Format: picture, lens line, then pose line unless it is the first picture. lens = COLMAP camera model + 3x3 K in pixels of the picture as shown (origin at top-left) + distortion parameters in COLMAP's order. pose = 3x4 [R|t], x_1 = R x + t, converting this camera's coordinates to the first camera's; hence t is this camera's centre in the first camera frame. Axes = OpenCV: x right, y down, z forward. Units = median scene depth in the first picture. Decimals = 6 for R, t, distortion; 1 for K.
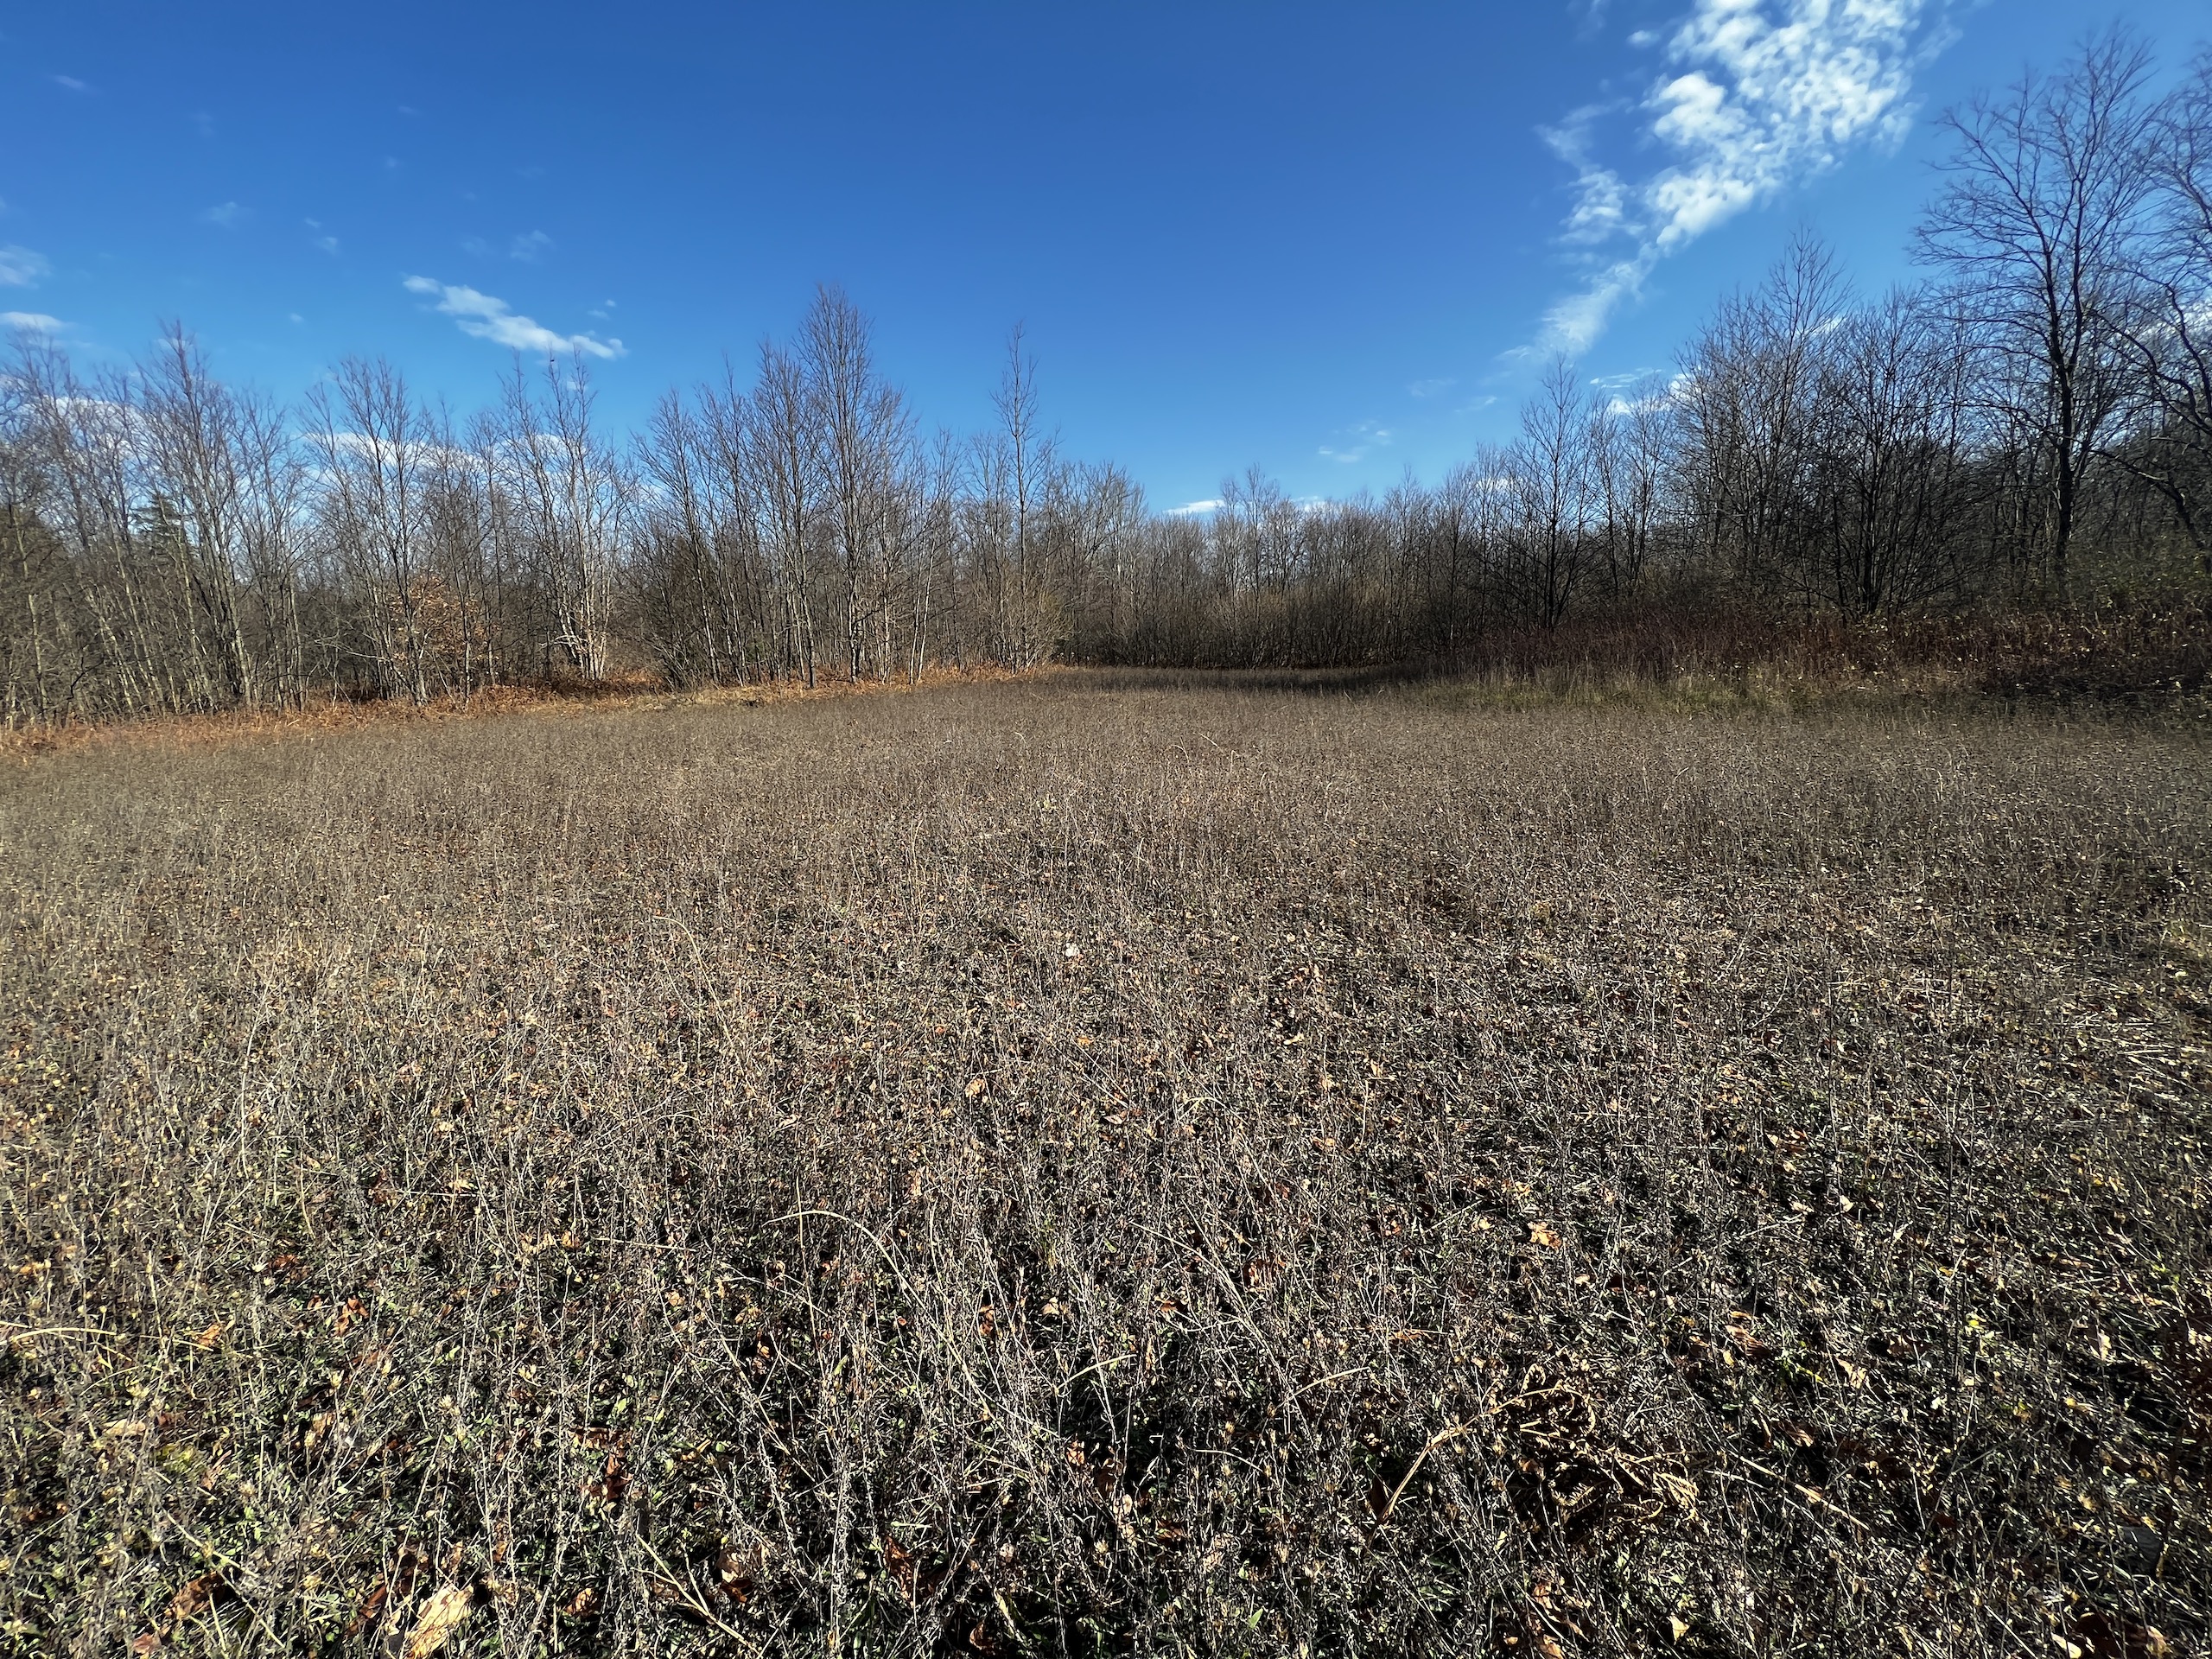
lens RADIAL K [[885.9, 0, 1109.5], [0, 885.9, 827.5], [0, 0, 1]] dist [0.001180, -0.000003]
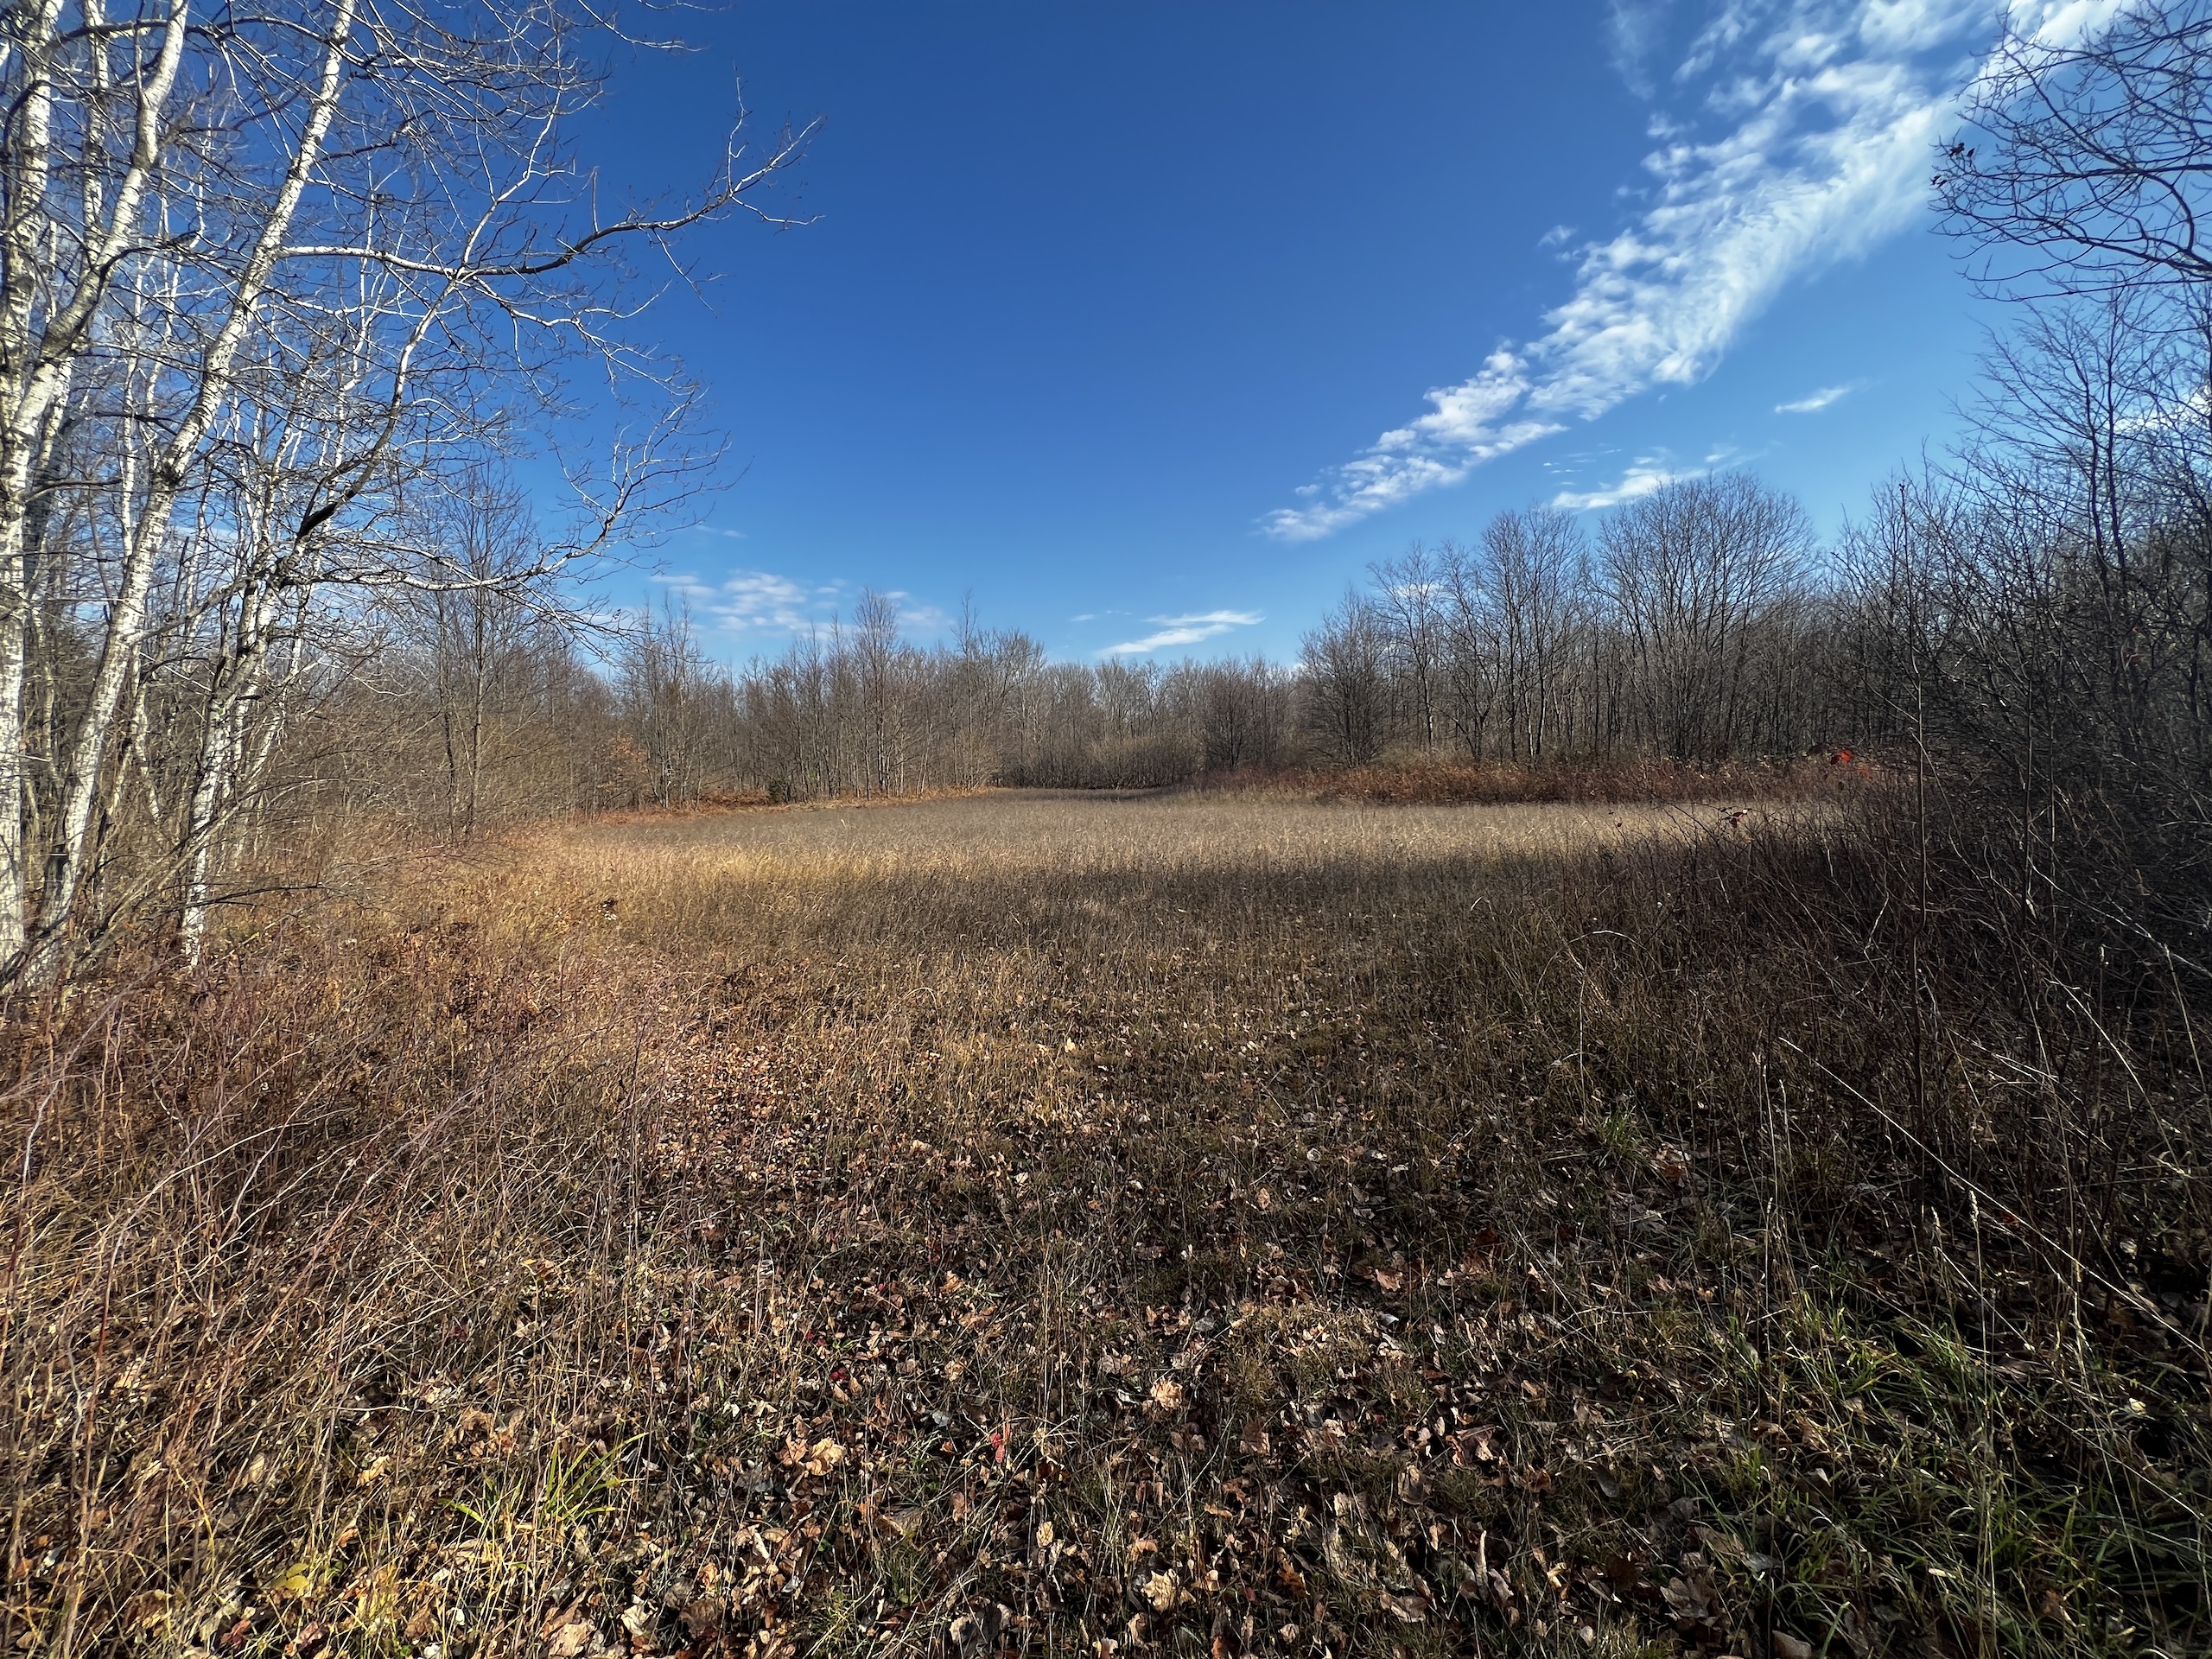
lens RADIAL K [[885.9, 0, 1105.2], [0, 885.9, 827.4], [0, 0, 1]] dist [0.001180, -0.000003]
pose [[0.994674, -0.011788, 0.102392, -0.007863], [0.025391, 0.990846, -0.132585, 0.047985], [-0.099892, 0.134479, 0.985869, -0.268574]]
